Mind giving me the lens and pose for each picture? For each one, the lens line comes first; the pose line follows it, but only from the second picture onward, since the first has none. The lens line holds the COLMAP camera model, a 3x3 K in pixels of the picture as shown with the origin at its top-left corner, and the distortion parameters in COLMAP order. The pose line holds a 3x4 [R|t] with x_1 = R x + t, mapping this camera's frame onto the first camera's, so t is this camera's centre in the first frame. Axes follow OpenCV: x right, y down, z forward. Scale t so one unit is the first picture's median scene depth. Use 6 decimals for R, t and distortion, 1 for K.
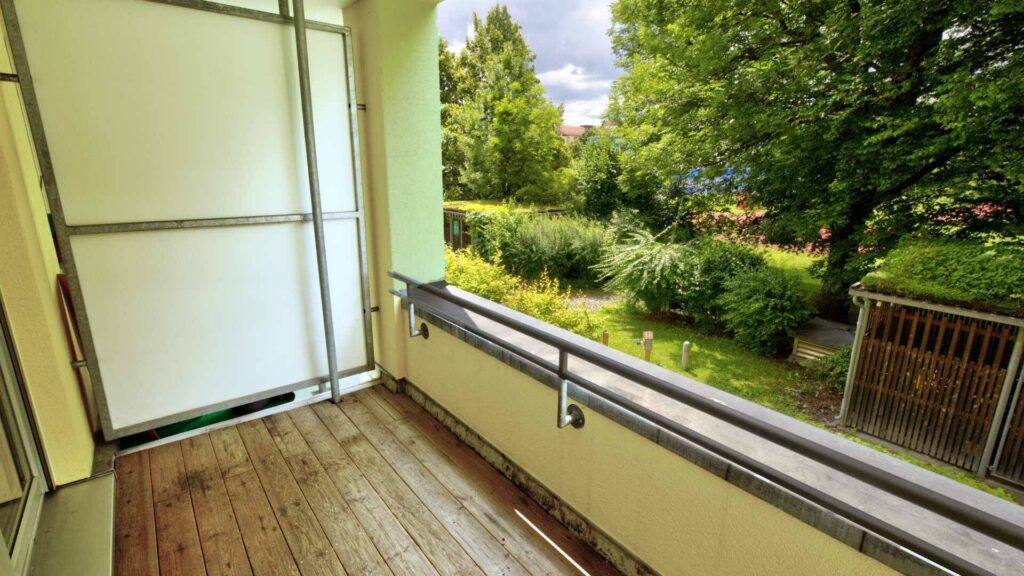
lens RADIAL K [[476.9, 0, 512.0], [0, 476.9, 288.0], [0, 0, 1]] dist [-0.001236, -0.000028]
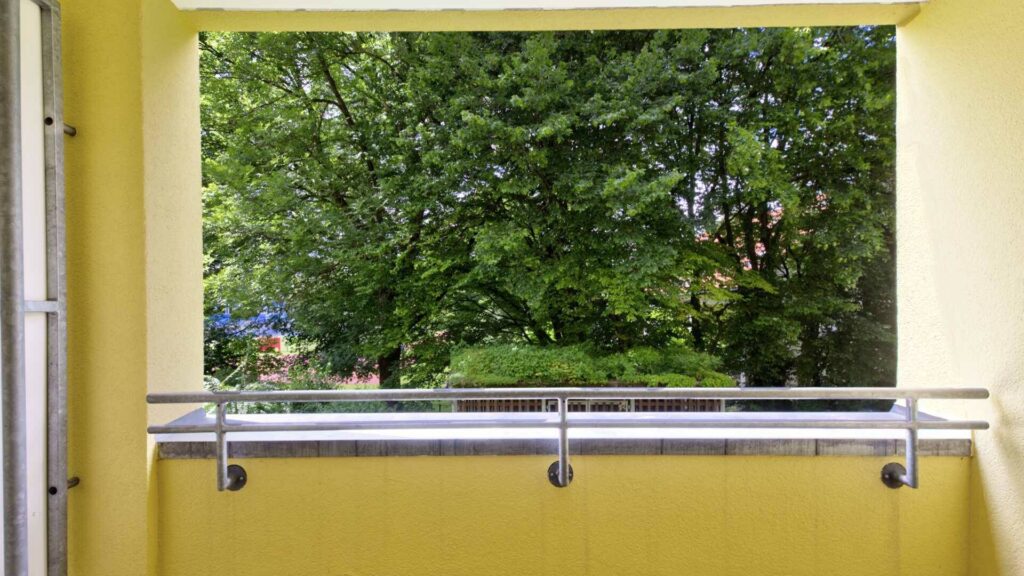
lens RADIAL K [[491.2, 0, 486.0], [0, 491.2, 311.7], [0, 0, 1]] dist [0.019621, -0.000057]
pose [[0.624538, -0.016051, 0.780829, -0.170673], [0.211309, 0.965971, -0.149157, 0.016392], [-0.751865, 0.258150, 0.606678, 0.099491]]
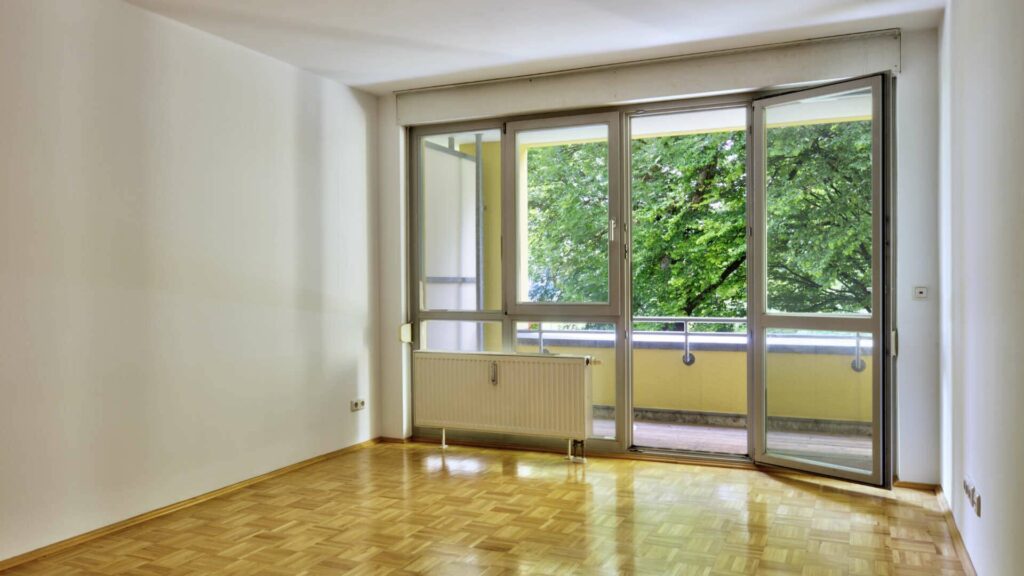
lens RADIAL K [[772.0, 0, 512.0], [0, 772.0, 288.0], [0, 0, 1]] dist [0.002902, 0.001035]
pose [[0.894698, -0.019773, 0.446234, -0.460273], [0.129072, 0.967847, -0.215901, 0.136864], [-0.427617, 0.250763, 0.868483, -0.368182]]
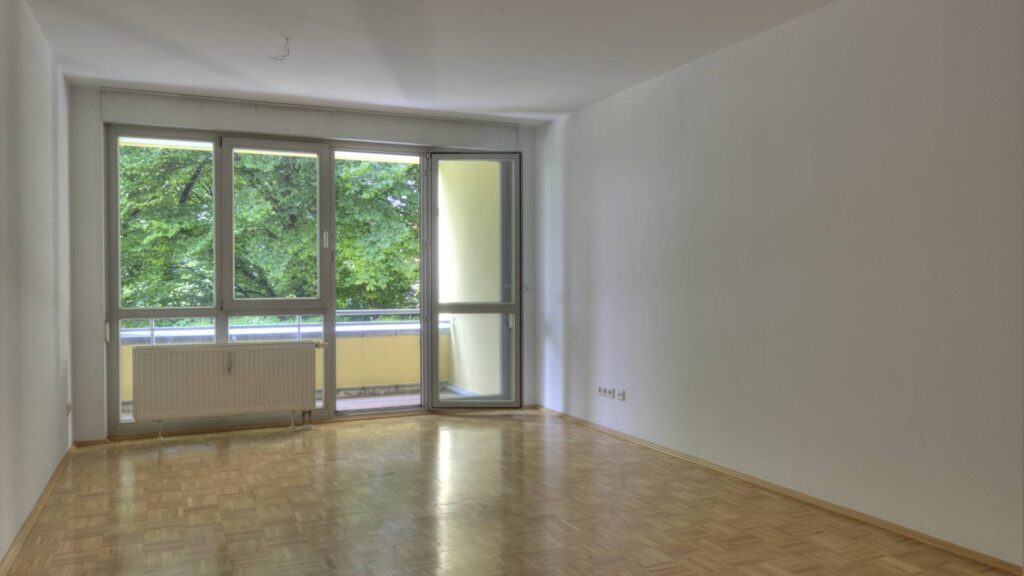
lens RADIAL K [[772.0, 0, 512.0], [0, 772.0, 288.0], [0, 0, 1]] dist [0.002902, 0.001035]
pose [[0.267749, -0.021223, 0.963255, -0.765461], [0.250868, 0.966809, -0.048430, 0.103751], [-0.930256, 0.254617, 0.264186, -0.254514]]
